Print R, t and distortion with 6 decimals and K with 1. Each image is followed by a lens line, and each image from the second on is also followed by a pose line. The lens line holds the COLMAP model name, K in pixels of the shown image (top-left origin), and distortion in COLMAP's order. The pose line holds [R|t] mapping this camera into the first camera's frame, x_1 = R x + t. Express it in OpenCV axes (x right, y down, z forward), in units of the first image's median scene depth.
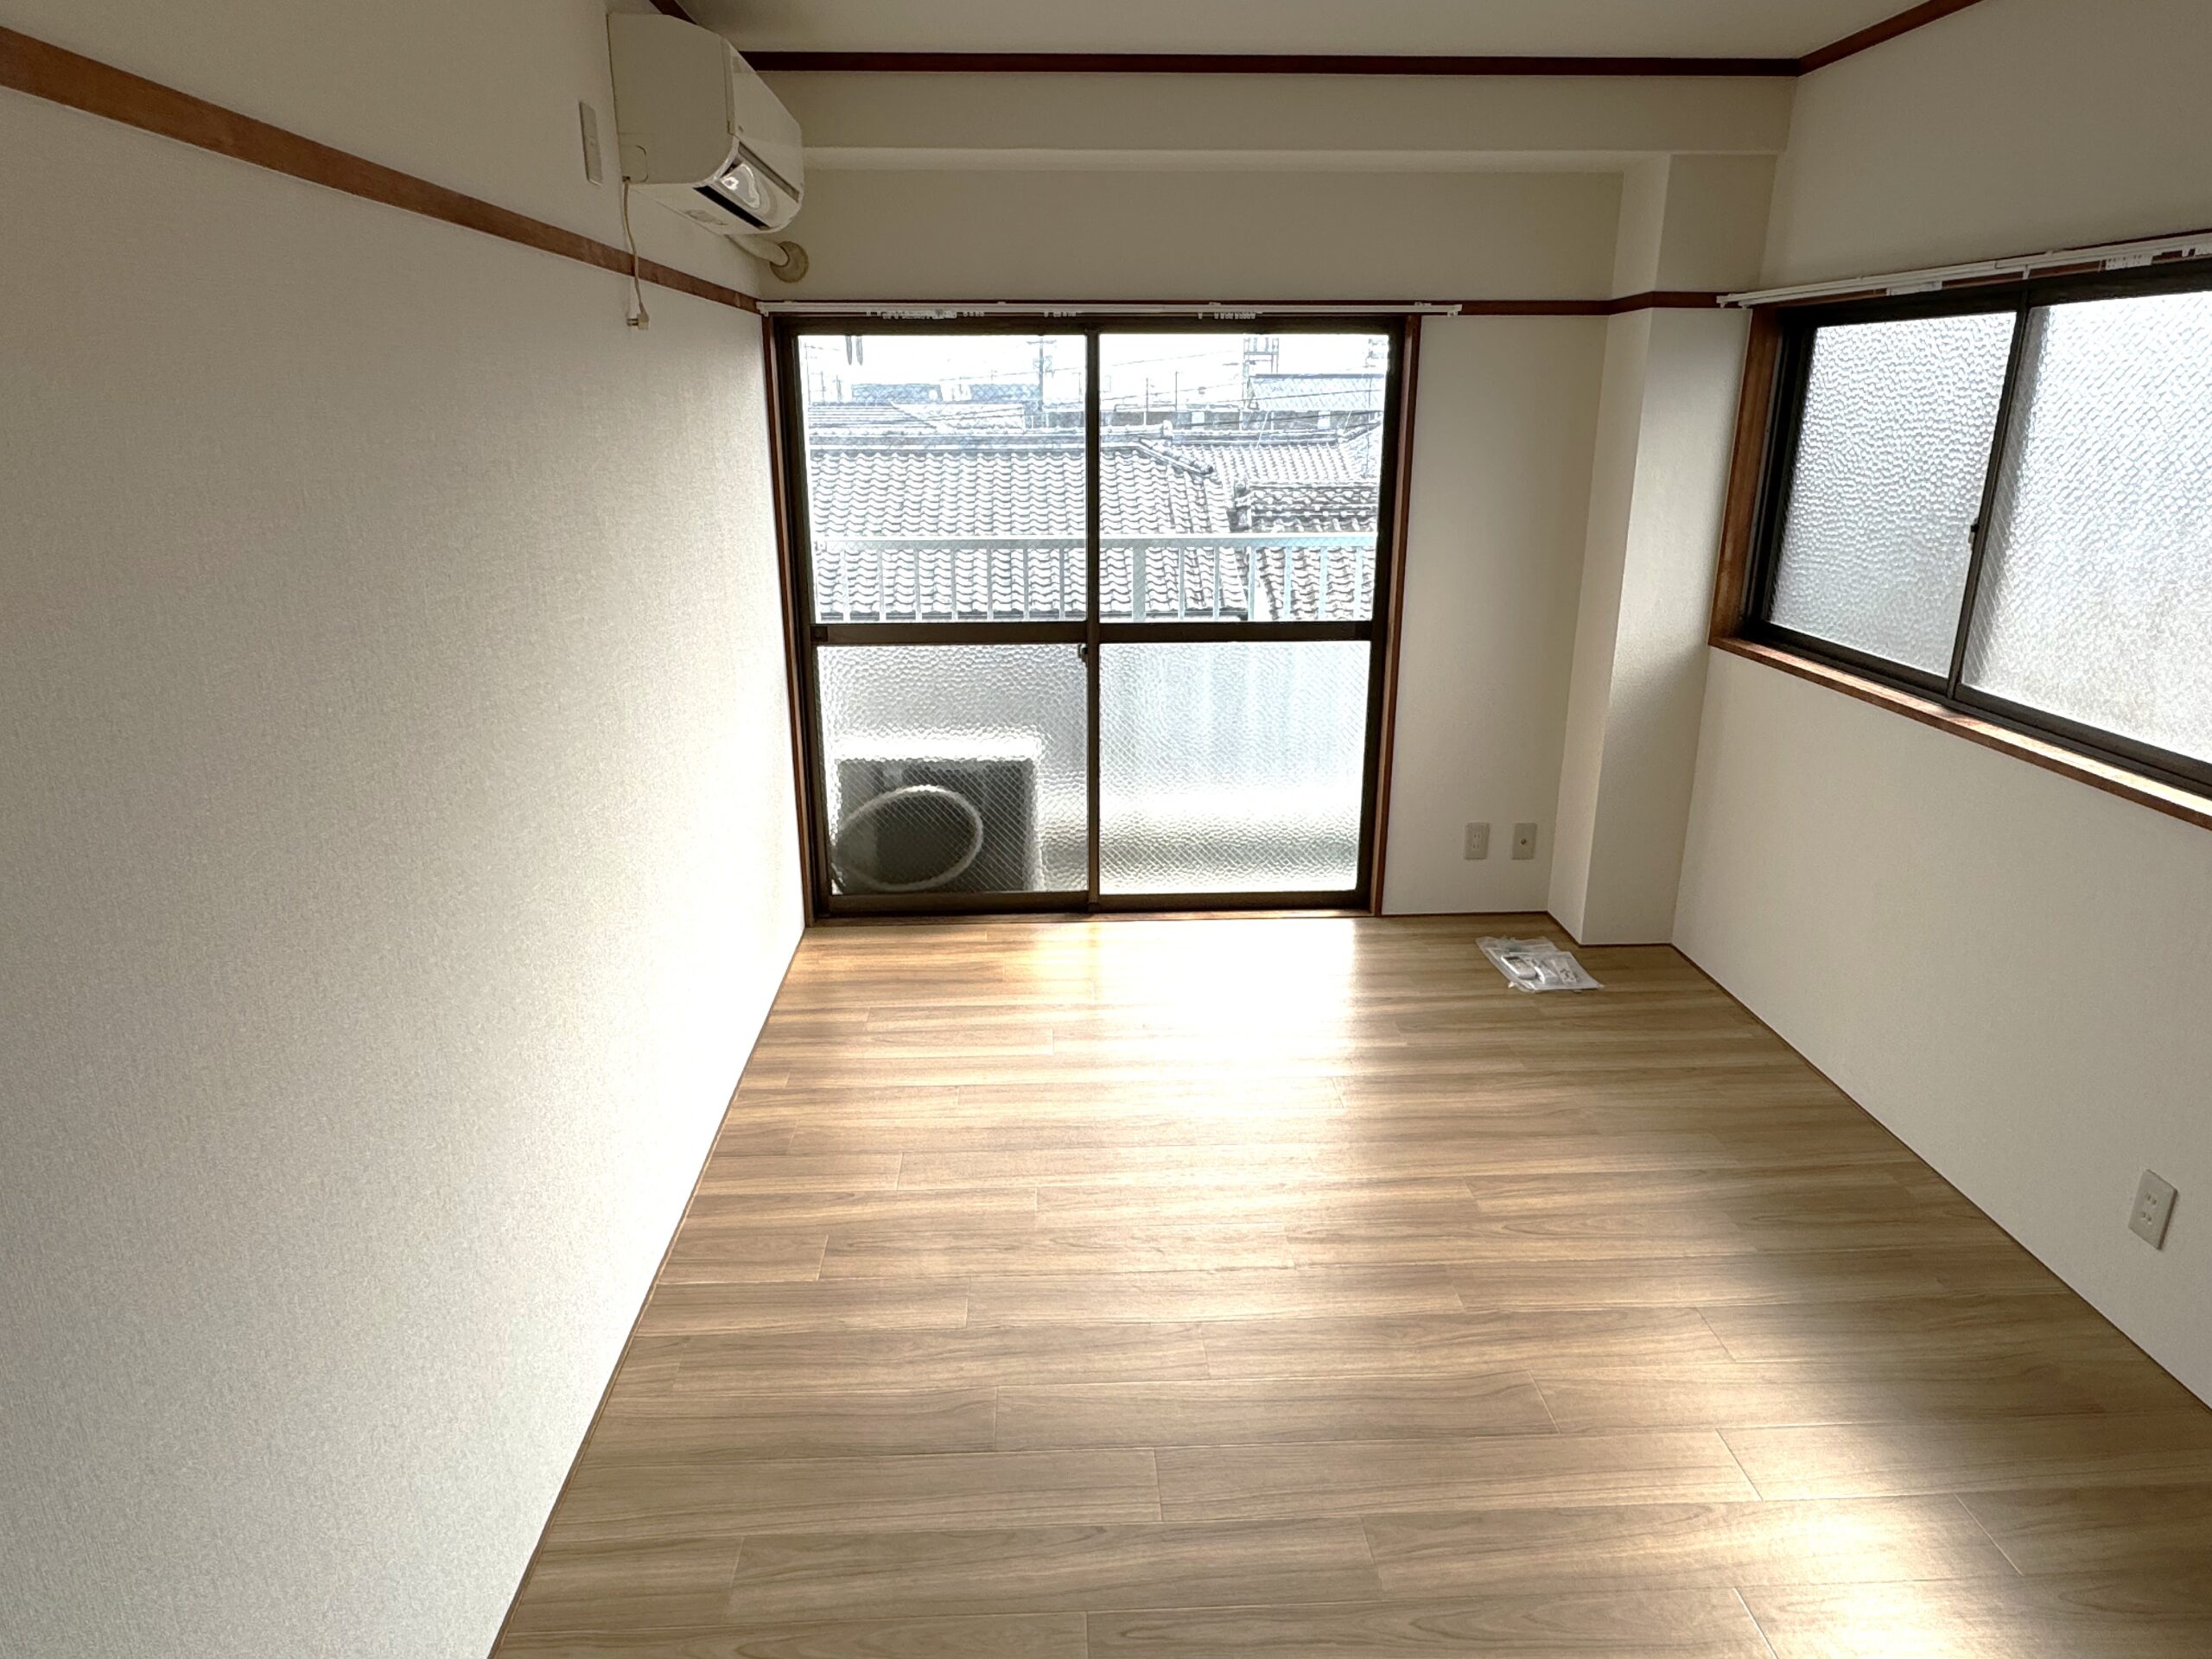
lens RADIAL K [[1364.4, 0, 1106.0], [0, 1364.4, 829.5], [0, 0, 1]] dist [0.000071, -0.000012]
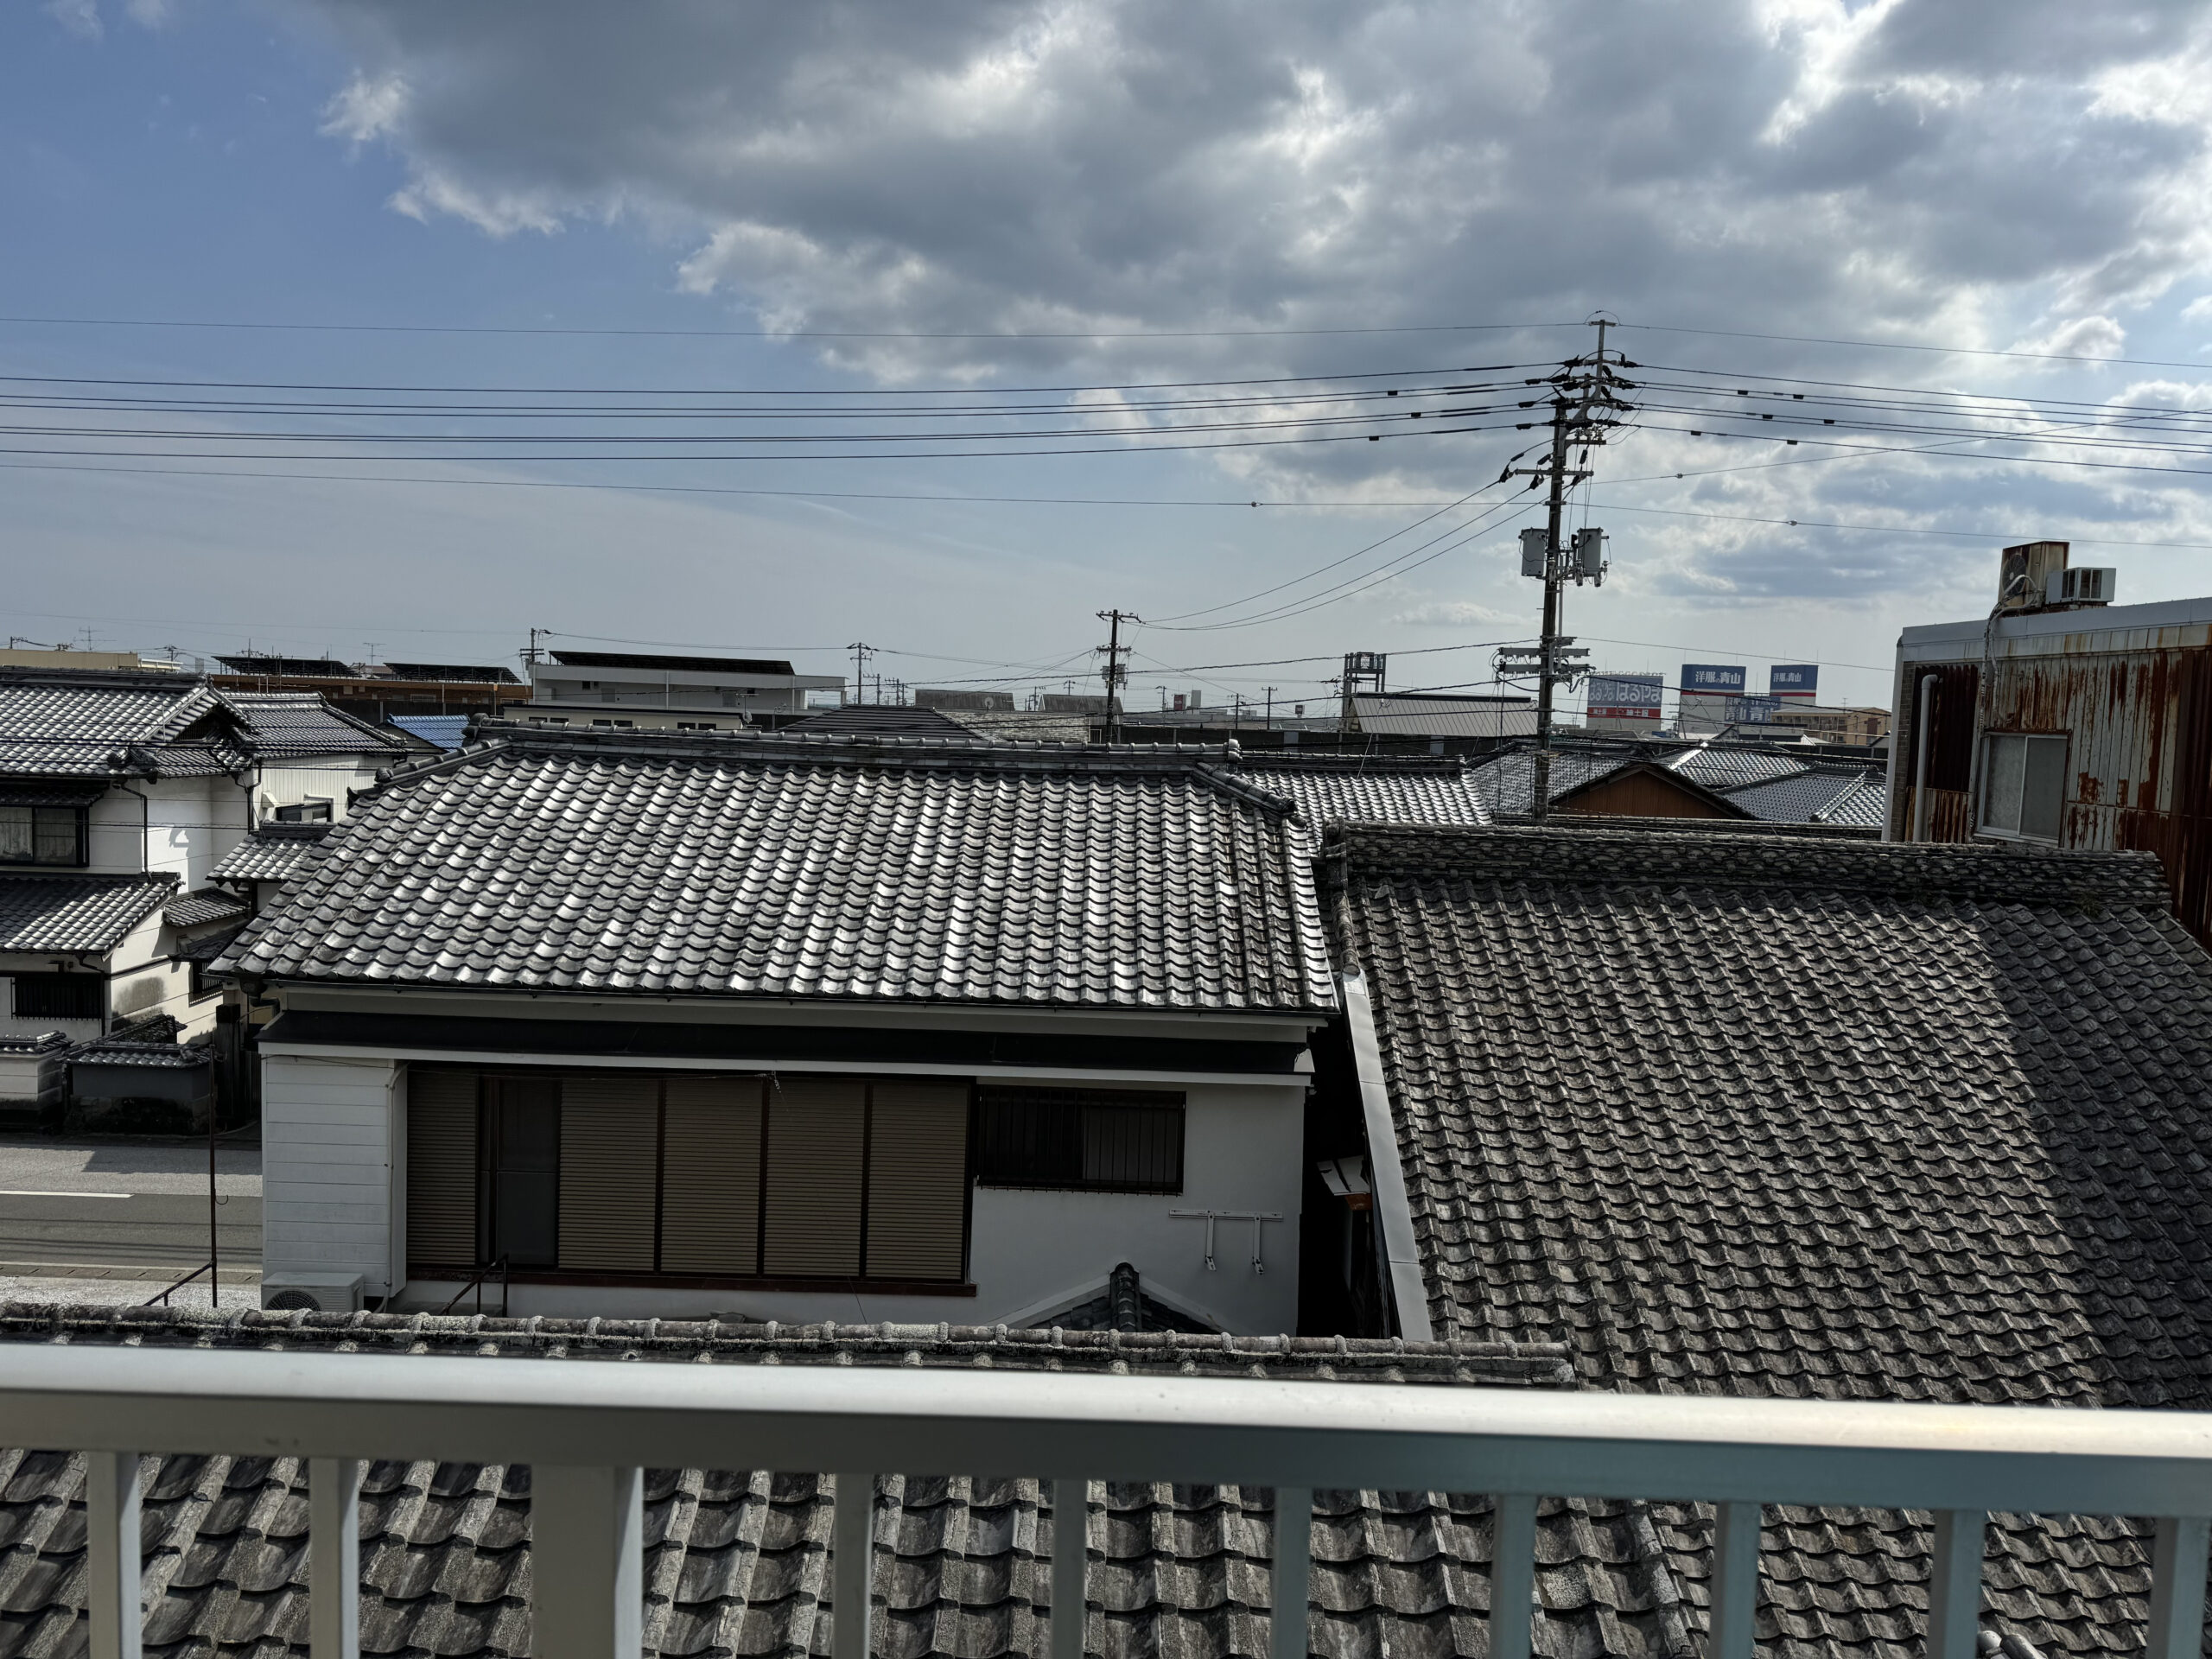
lens RADIAL K [[1535.1, 0, 1106.0], [0, 1535.1, 829.5], [0, 0, 1]] dist [0.084092, -0.120576]
pose [[0.997684, 0.040240, -0.054846, 0.023510], [-0.051695, 0.972570, -0.226793, -0.062229], [0.044215, 0.229103, 0.972397, 0.207516]]
